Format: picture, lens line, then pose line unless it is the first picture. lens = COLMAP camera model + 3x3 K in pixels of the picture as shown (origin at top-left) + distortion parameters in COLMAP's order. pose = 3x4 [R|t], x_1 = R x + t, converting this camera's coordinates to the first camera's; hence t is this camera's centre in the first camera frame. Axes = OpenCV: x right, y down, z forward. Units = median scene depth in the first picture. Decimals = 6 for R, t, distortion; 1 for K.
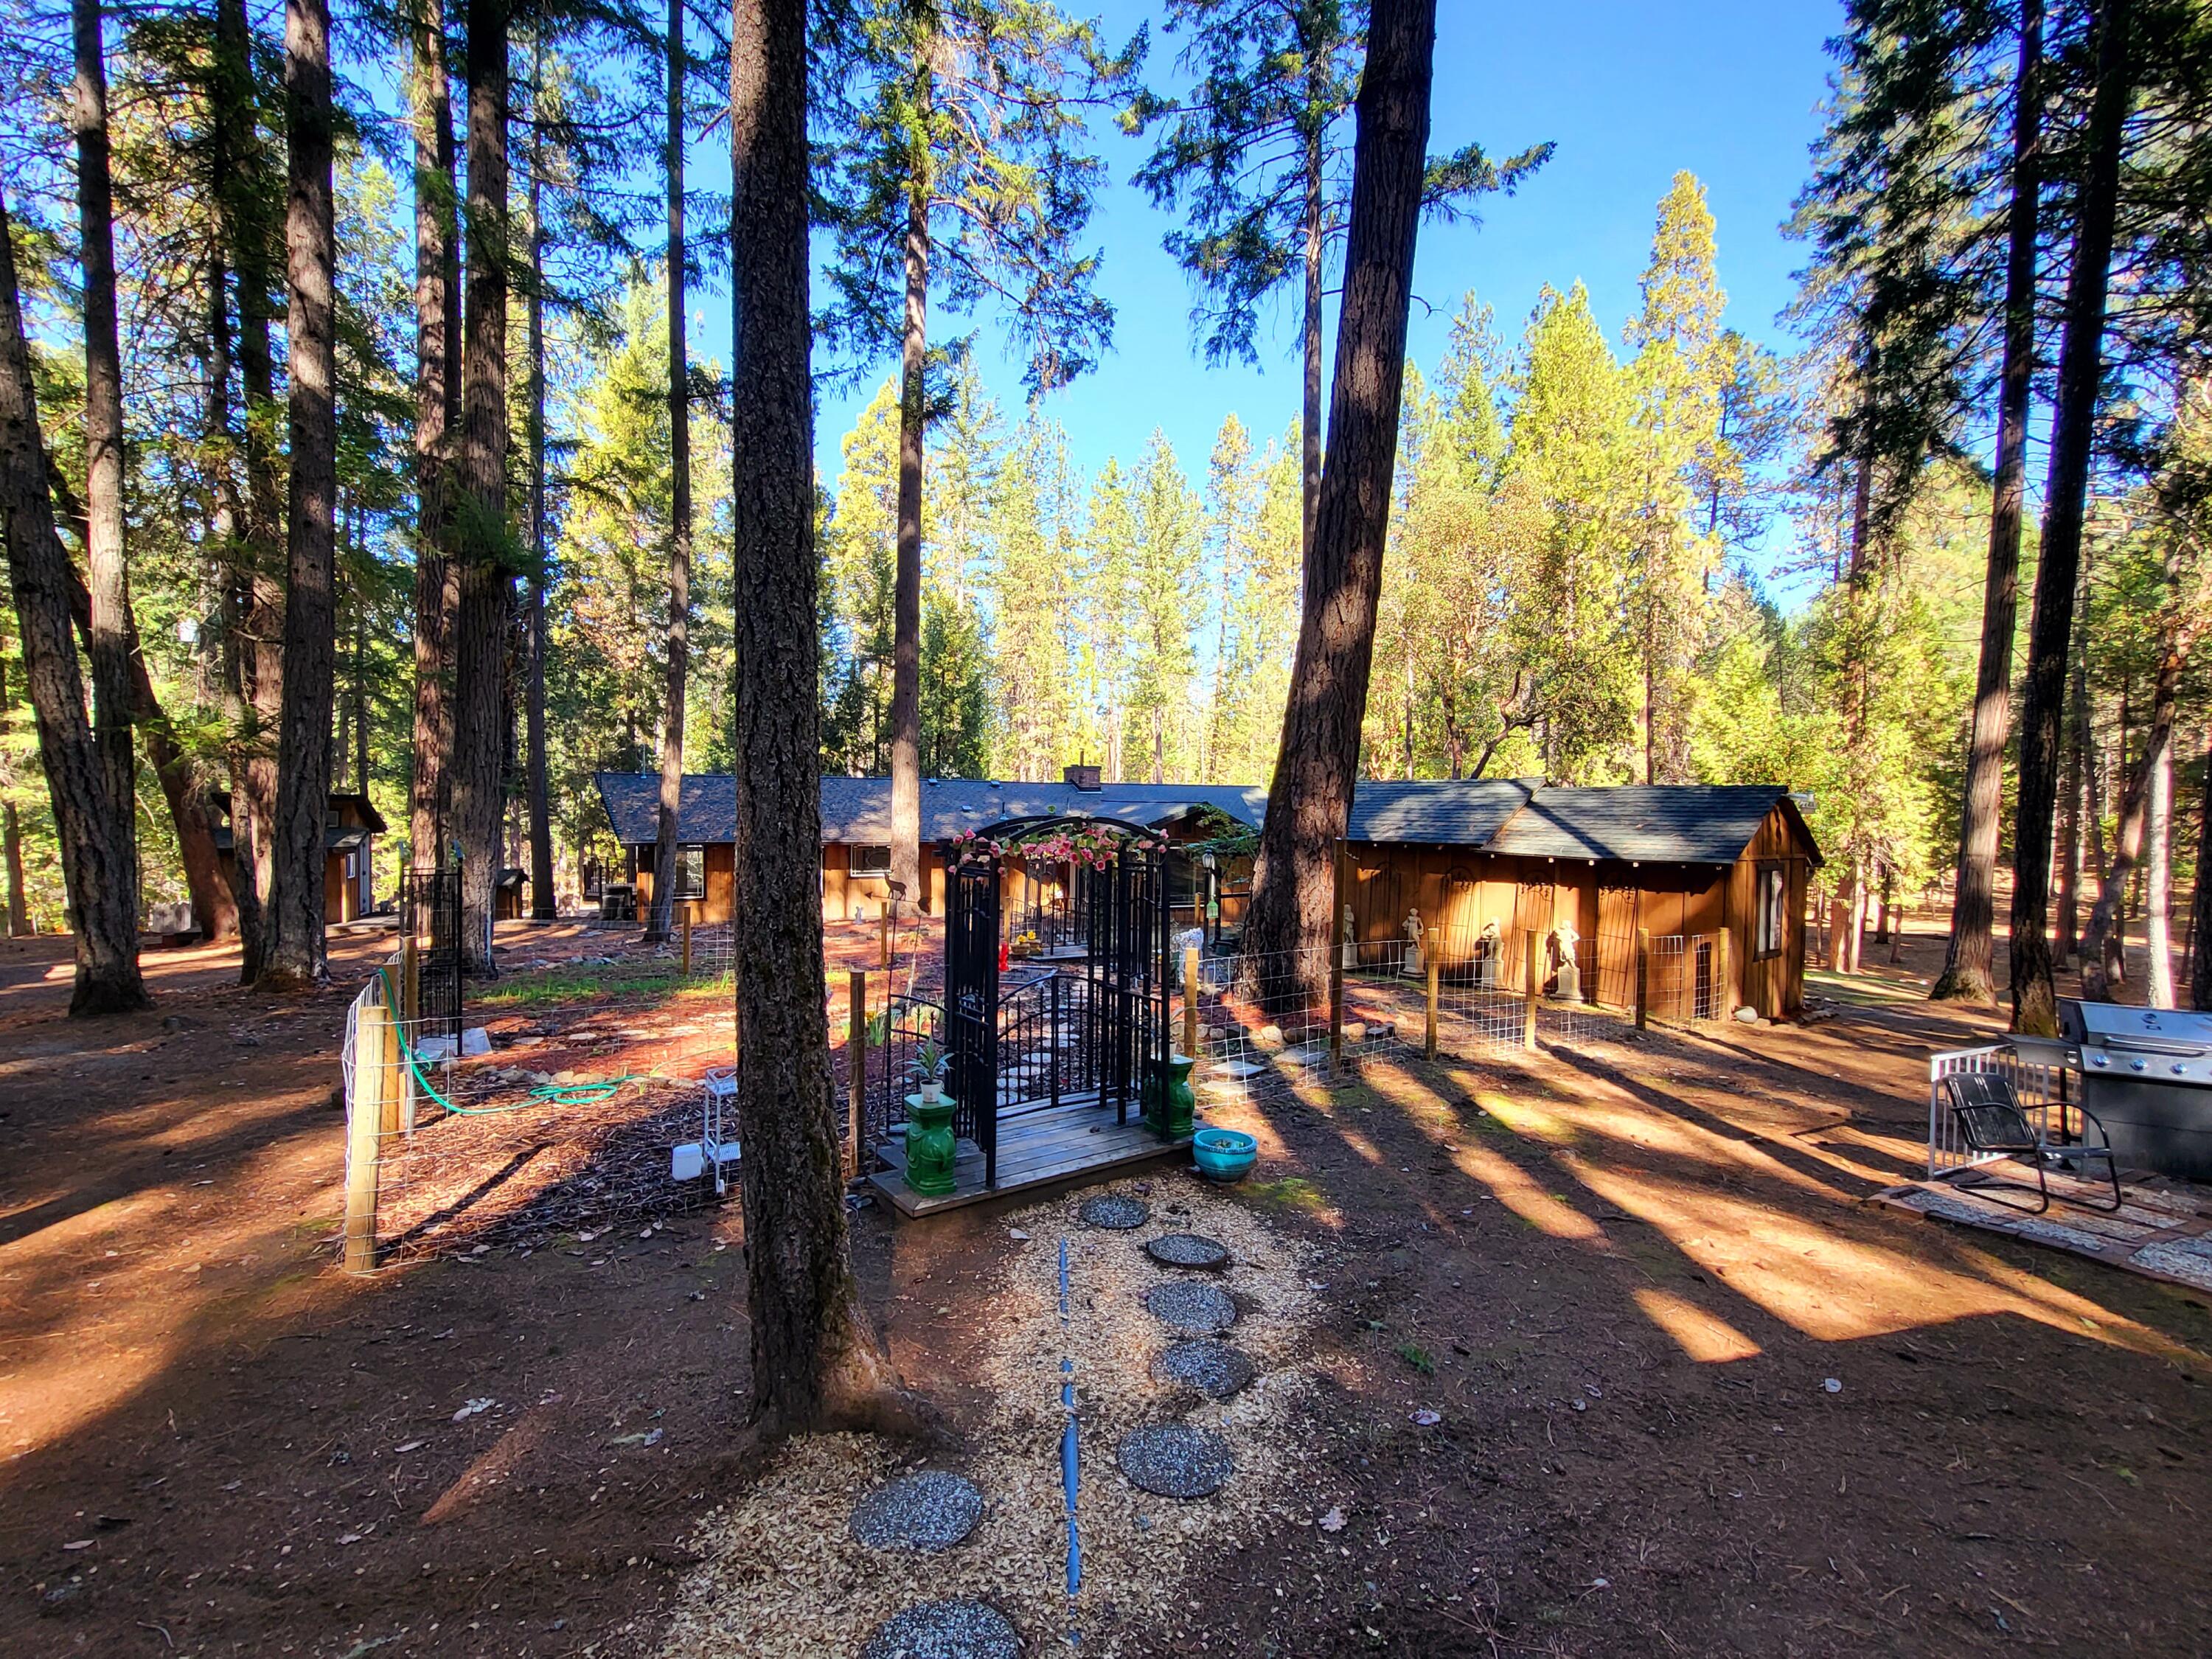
lens RADIAL K [[890.1, 0, 1083.5], [0, 890.1, 830.3], [0, 0, 1]] dist [-0.001442, -0.000667]
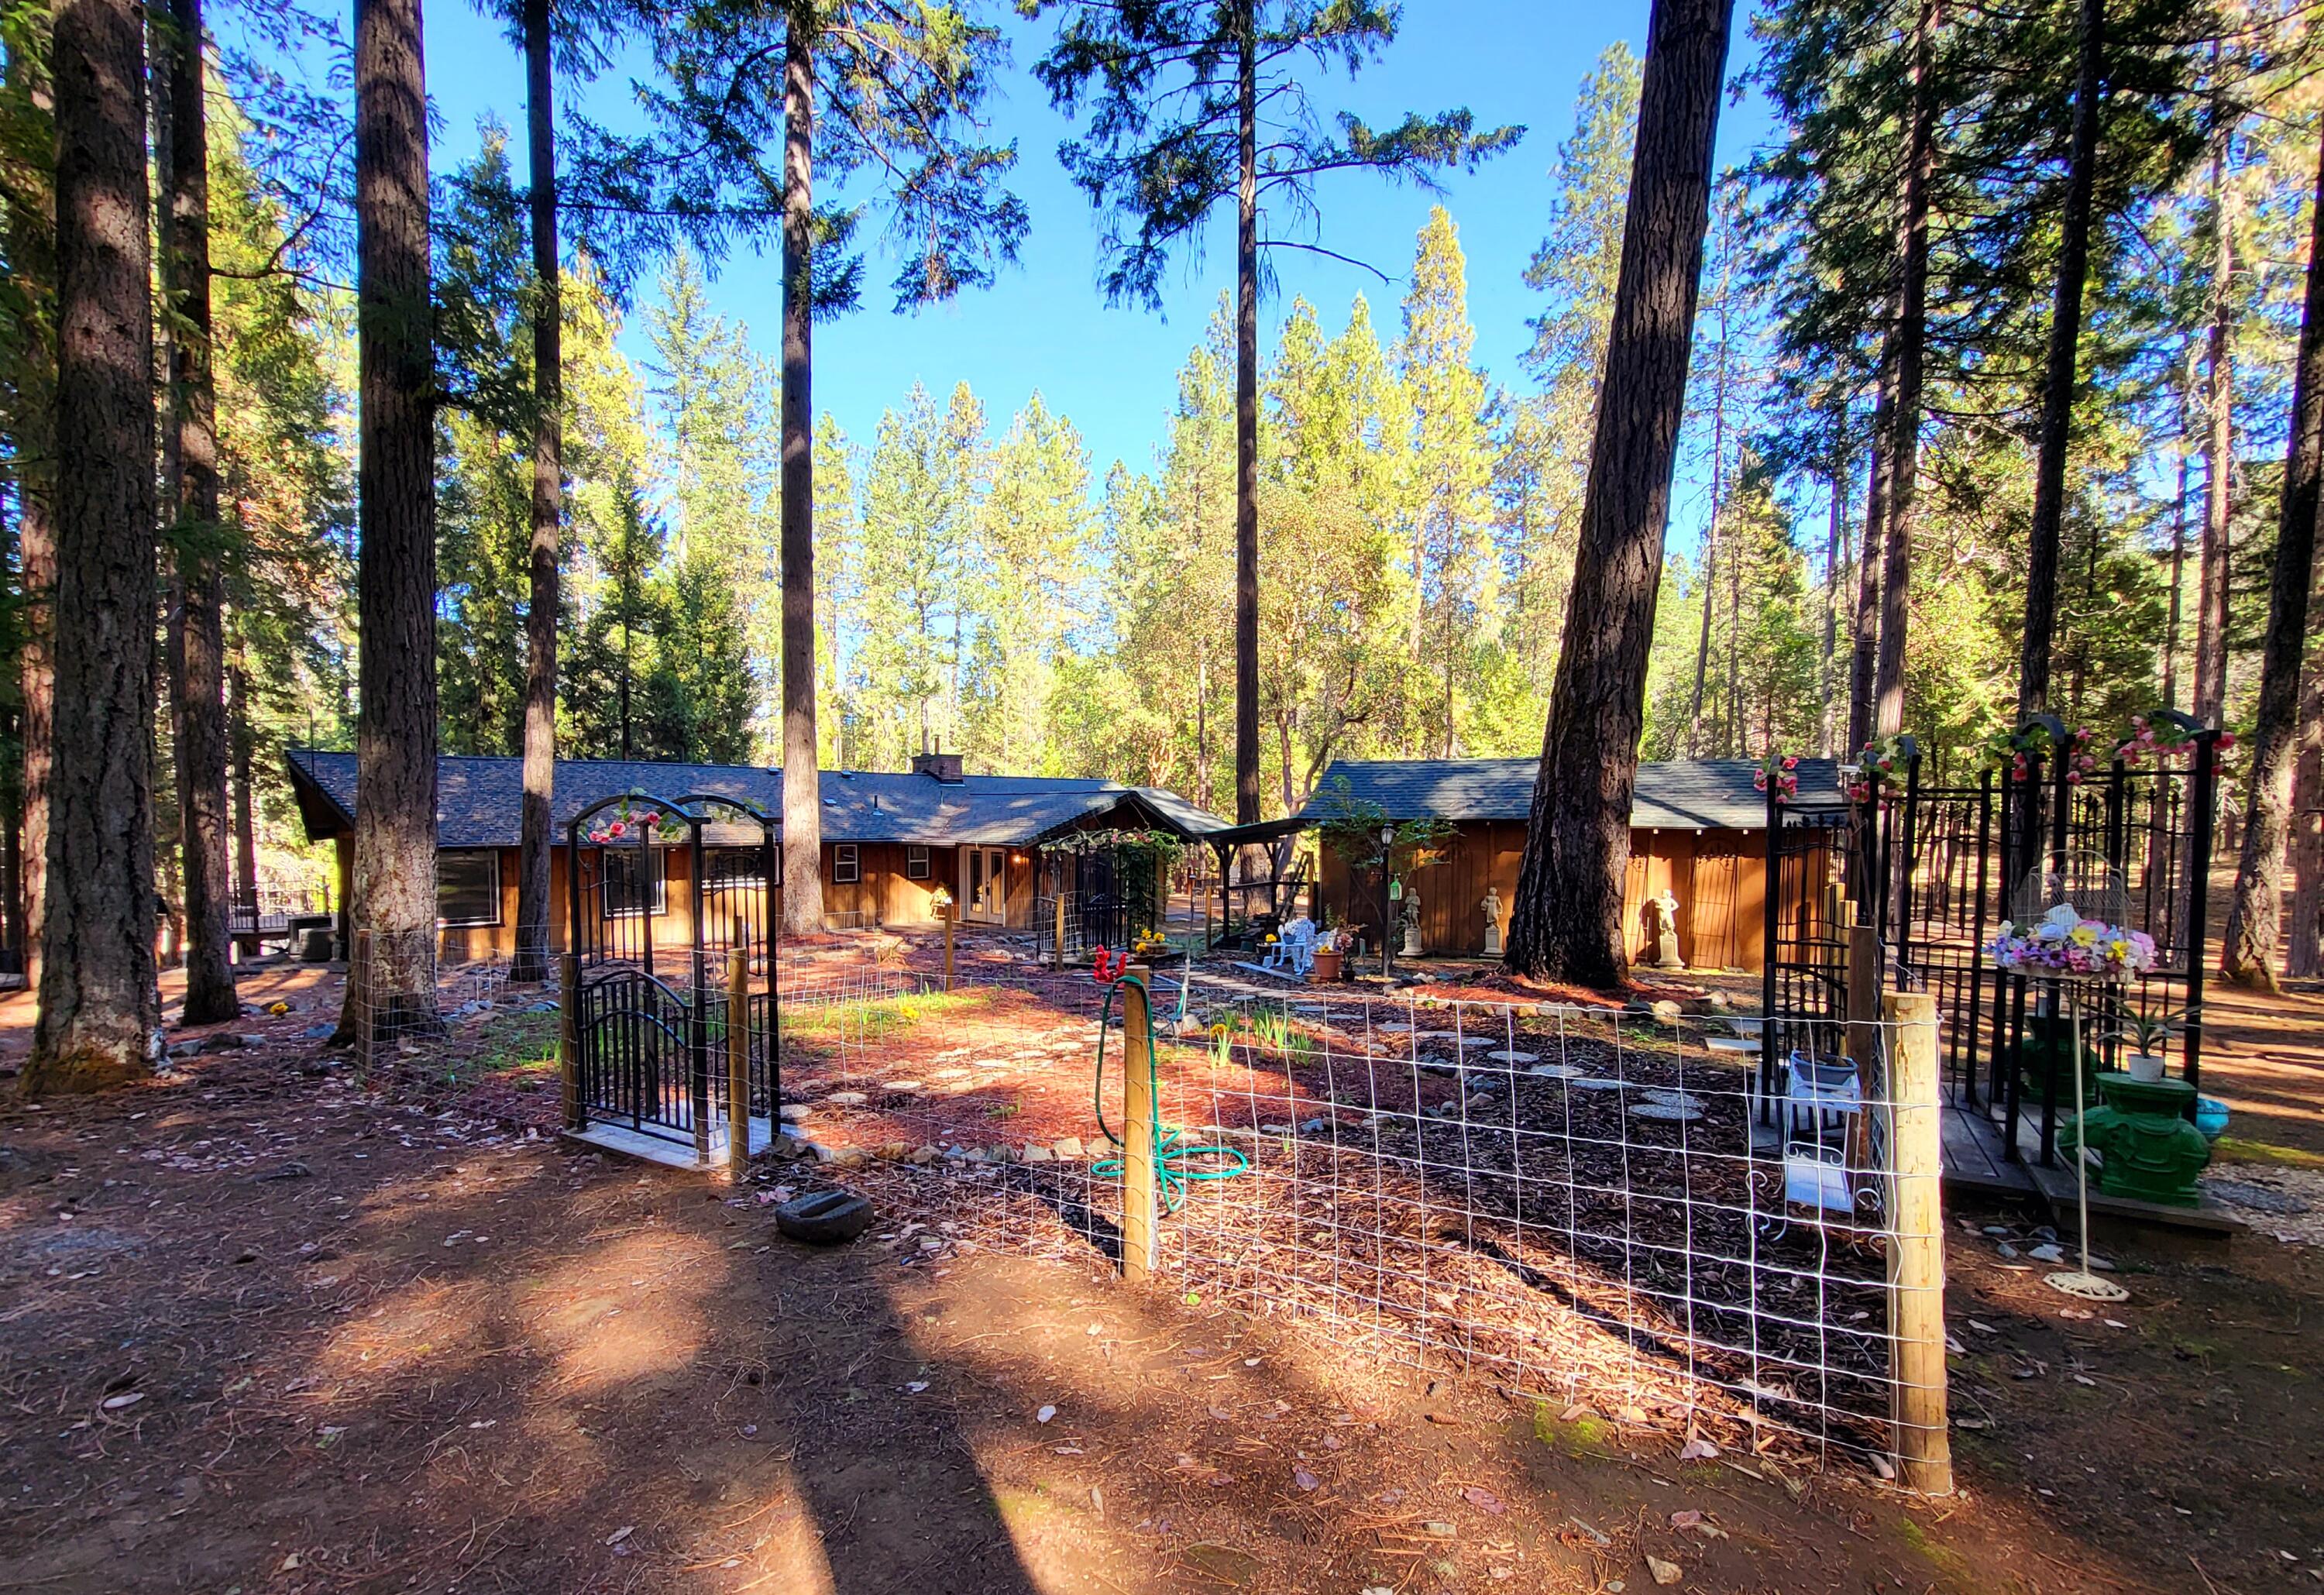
lens RADIAL K [[957.9, 0, 1156.6], [0, 957.9, 857.4], [0, 0, 1]] dist [-0.000686, -0.000291]
pose [[0.937546, -0.026100, 0.346880, -0.176407], [0.018938, 0.999532, 0.024019, 0.011975], [-0.347345, -0.015950, 0.937602, 0.078527]]
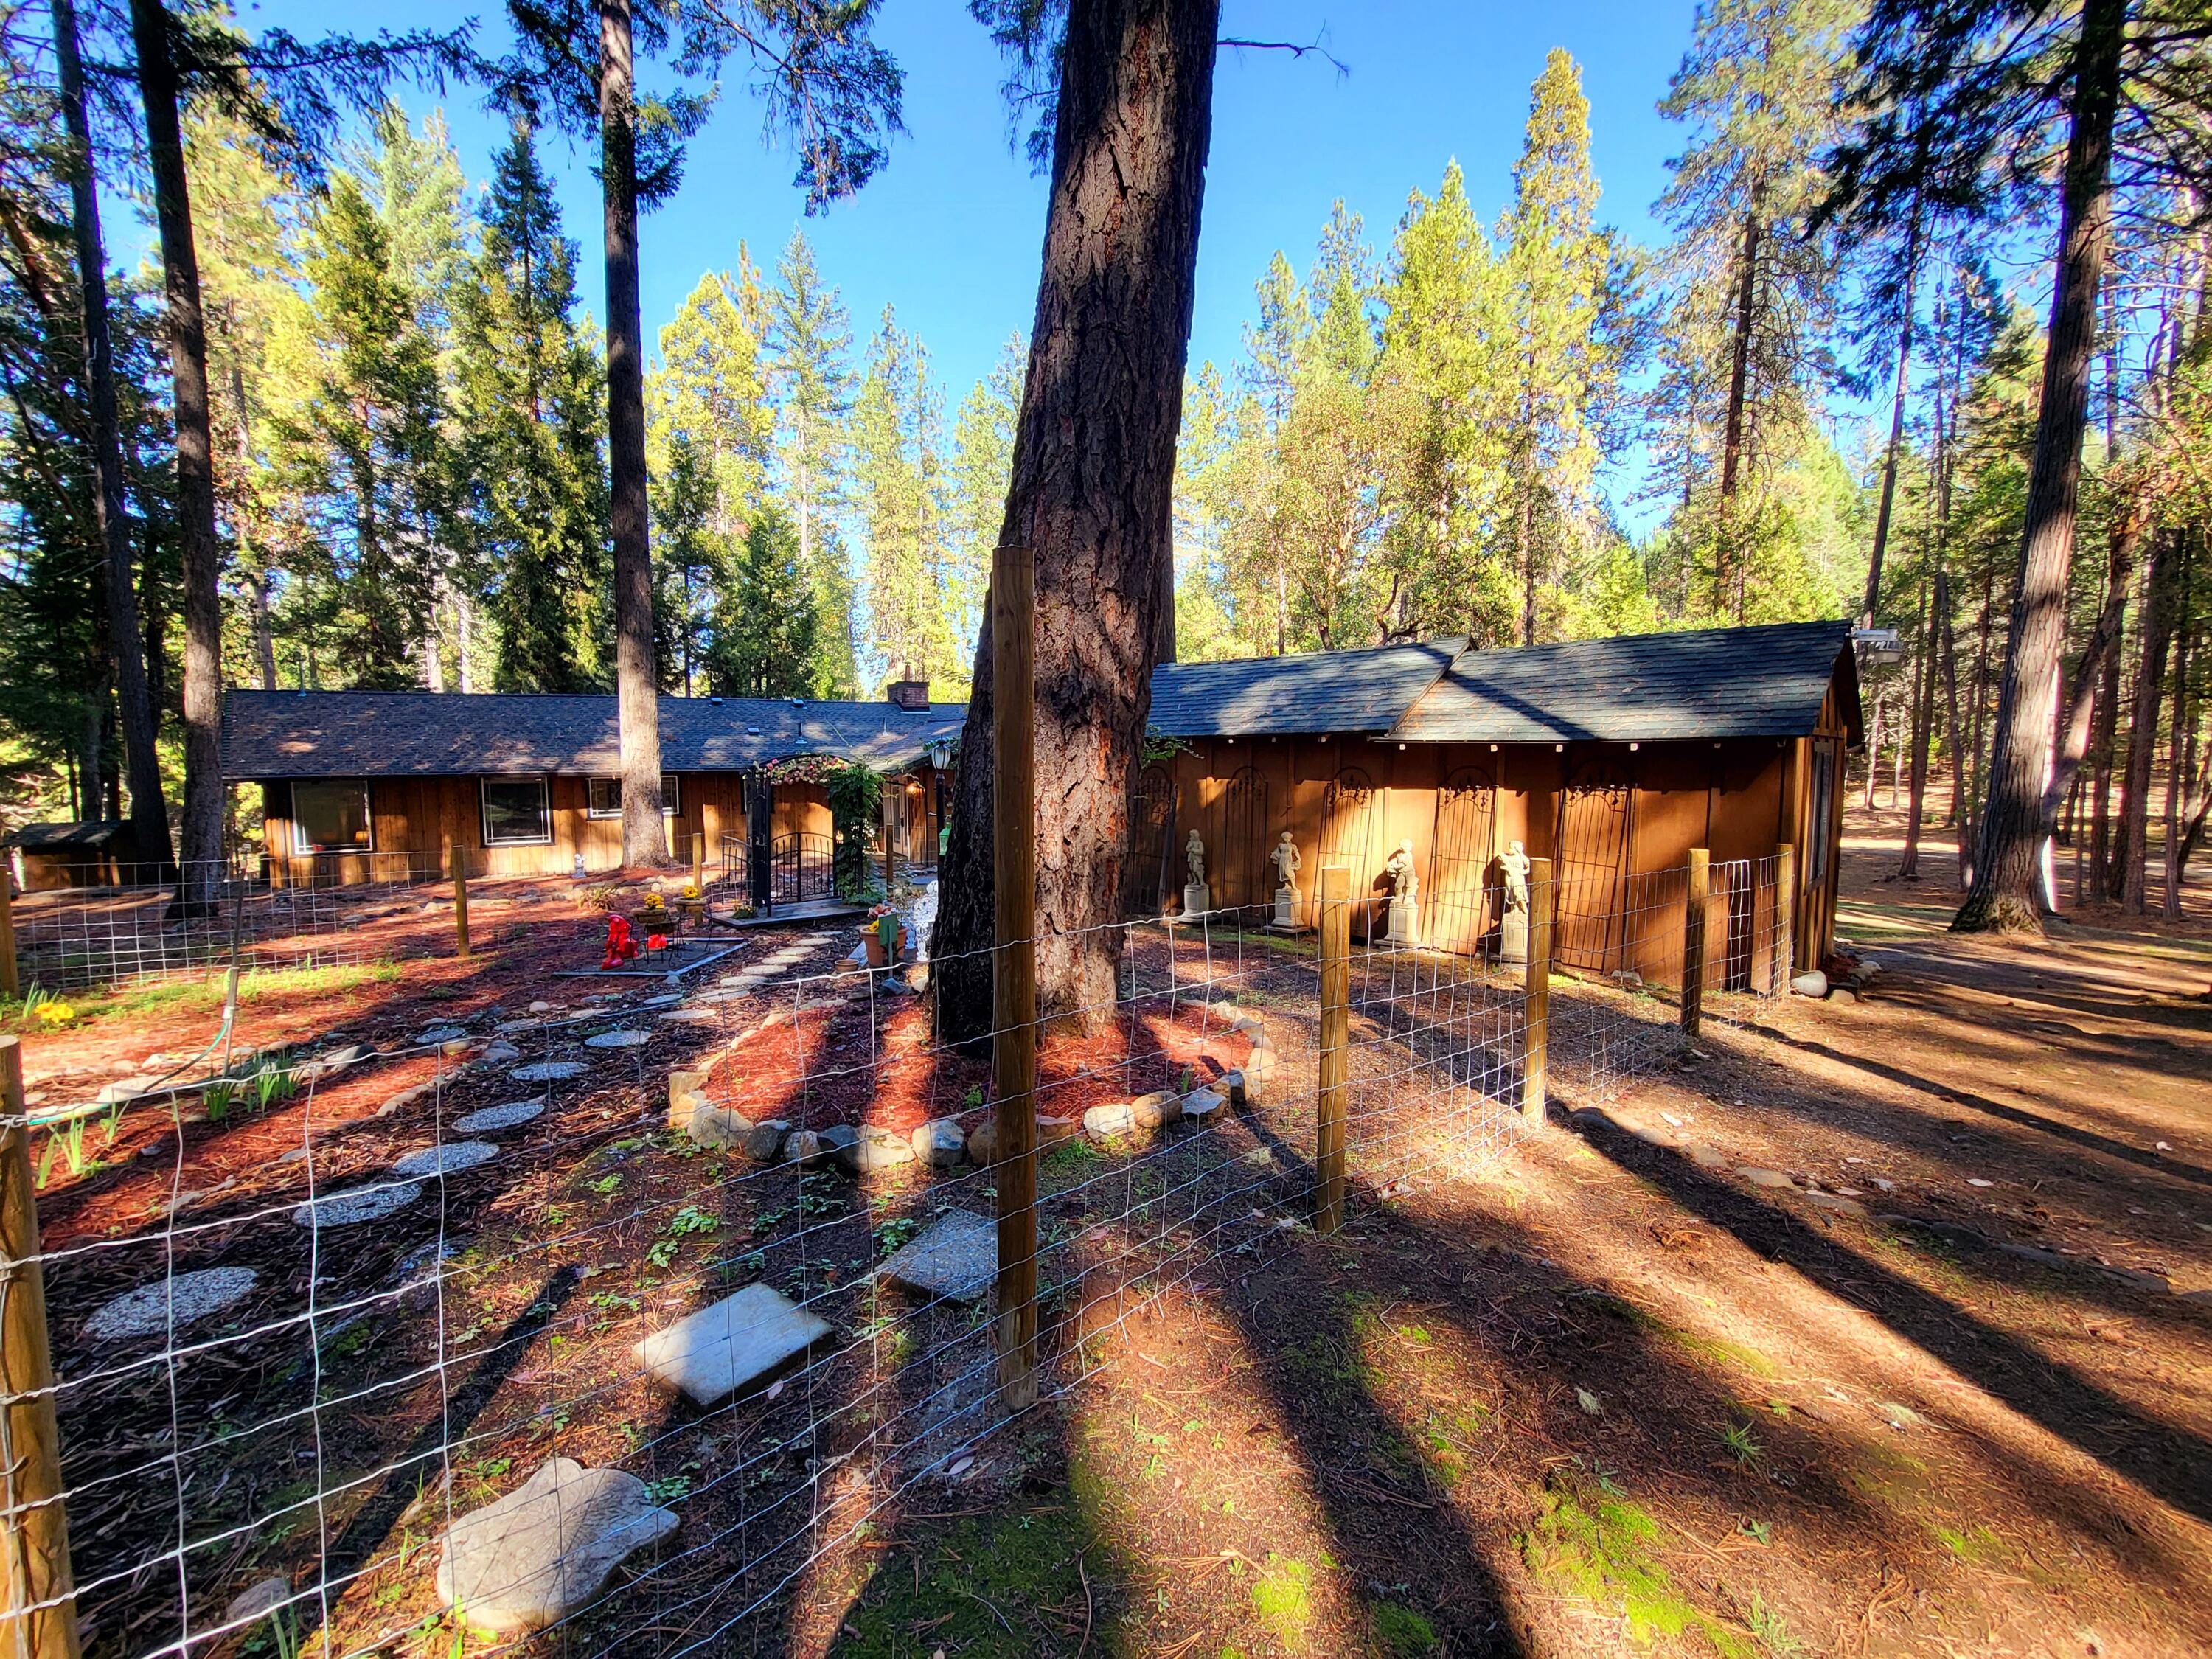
lens RADIAL K [[898.1, 0, 1046.3], [0, 898.1, 816.1], [0, 0, 1]] dist [-0.000077, -0.000043]
pose [[0.995347, -0.029382, 0.091763, 0.066713], [0.024572, 0.998286, 0.053115, 0.018162], [-0.093166, -0.050613, 0.994363, 0.176762]]
